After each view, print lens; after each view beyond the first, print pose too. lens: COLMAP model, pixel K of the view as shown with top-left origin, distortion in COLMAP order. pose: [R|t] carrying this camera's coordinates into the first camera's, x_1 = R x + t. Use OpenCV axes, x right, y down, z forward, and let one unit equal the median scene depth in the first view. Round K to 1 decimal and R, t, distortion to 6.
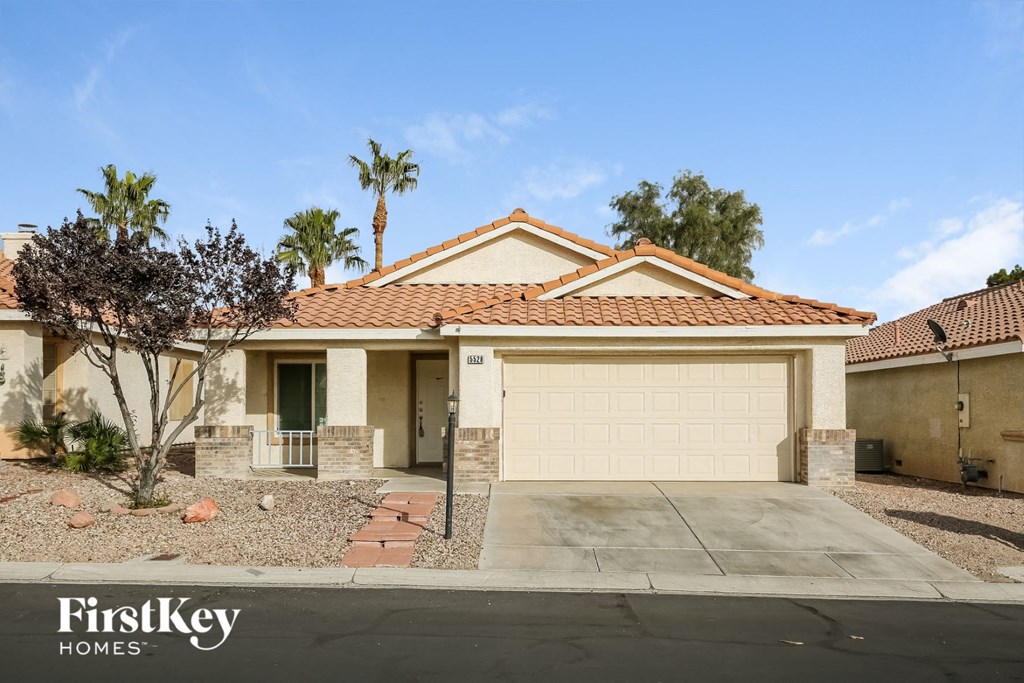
lens RADIAL K [[826.6, 0, 512.0], [0, 826.6, 325.4], [0, 0, 1]] dist [0.008951, 0.002845]
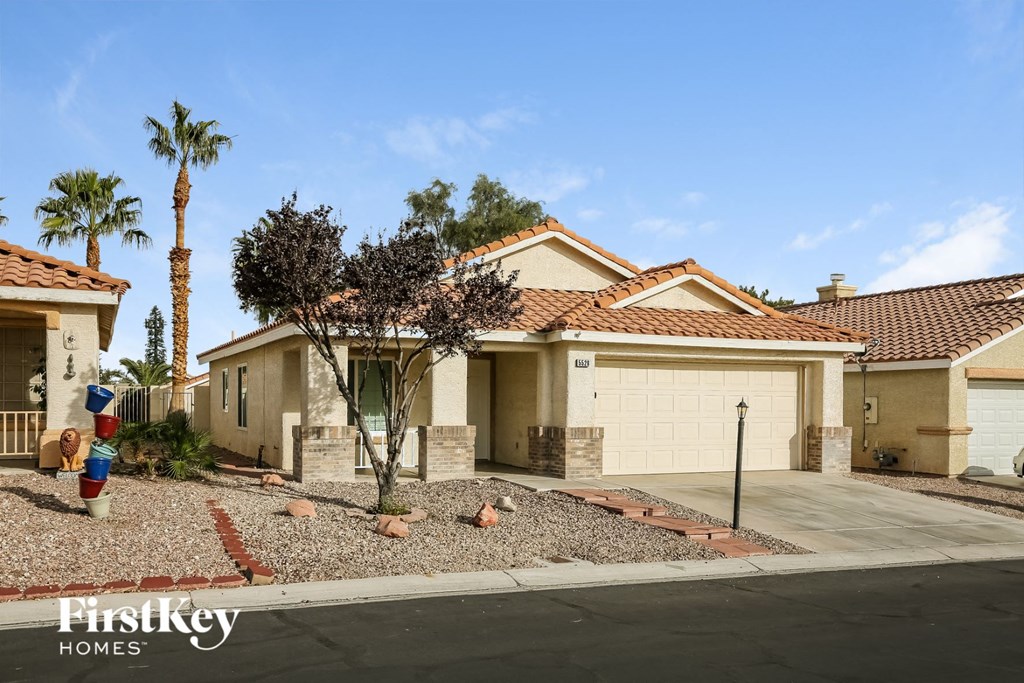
lens RADIAL K [[824.5, 0, 512.0], [0, 824.5, 341.5], [0, 0, 1]] dist [0.006788, 0.001508]
pose [[0.920661, 0.034581, 0.388829, -0.528573], [-0.046721, 0.998670, 0.021806, -0.005396], [-0.387558, -0.038243, 0.921052, 0.058335]]
